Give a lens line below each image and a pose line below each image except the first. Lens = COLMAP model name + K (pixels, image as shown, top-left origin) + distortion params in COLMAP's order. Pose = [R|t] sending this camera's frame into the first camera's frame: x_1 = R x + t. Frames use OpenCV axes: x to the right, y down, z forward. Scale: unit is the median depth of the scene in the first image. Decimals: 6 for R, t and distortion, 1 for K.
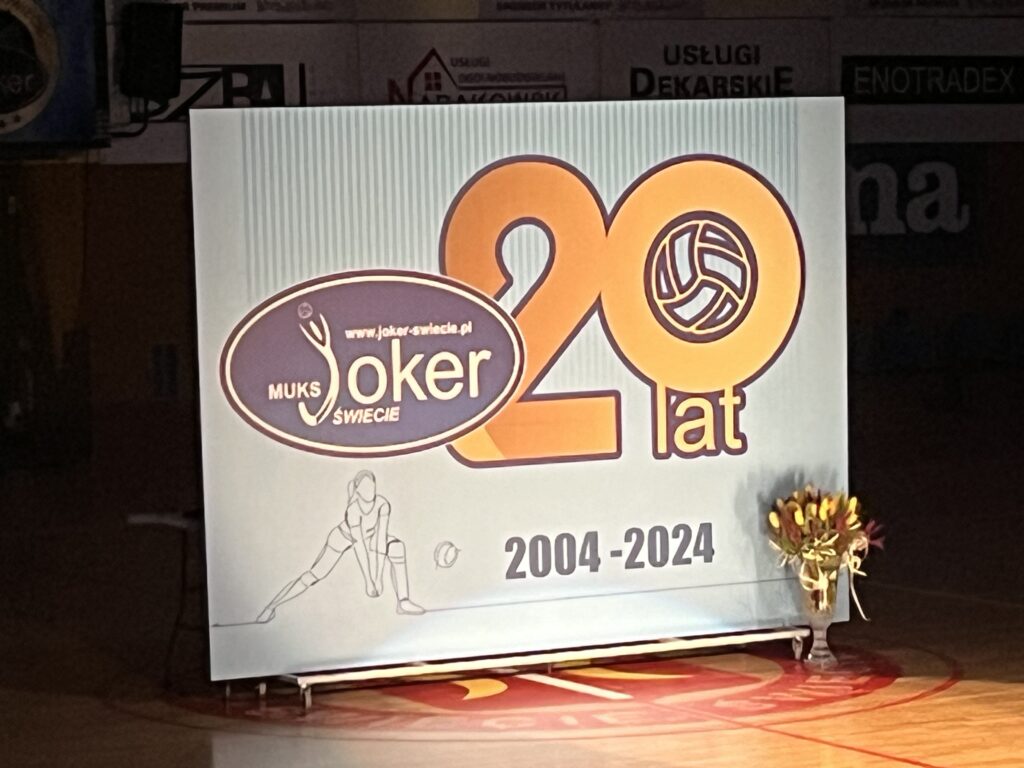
lens RADIAL K [[3842.4, 0, 512.0], [0, 3842.4, 384.0], [0, 0, 1]] dist [-0.022110, 20.080099]
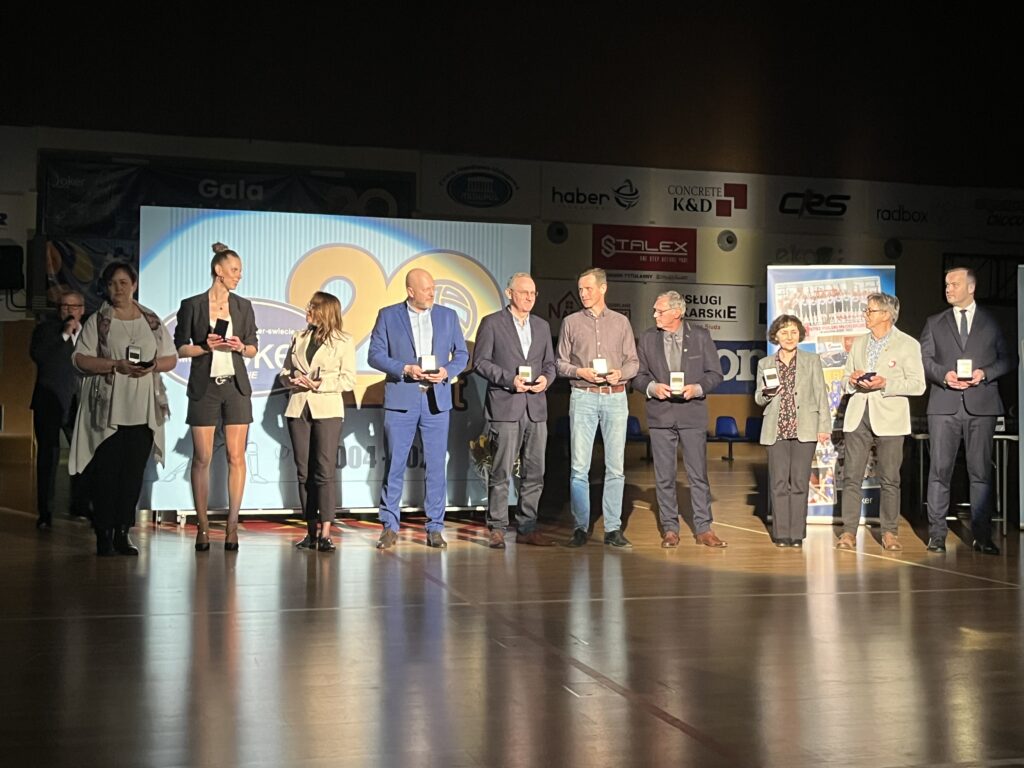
lens RADIAL K [[1319.1, 0, 508.7], [0, 1319.1, 384.7], [0, 0, 1]] dist [0.148768, 0.003203]
pose [[0.975403, 0.033641, -0.217846, 0.223151], [-0.049316, 0.996539, -0.066920, 0.047923], [0.214840, 0.076017, 0.973686, 0.382819]]
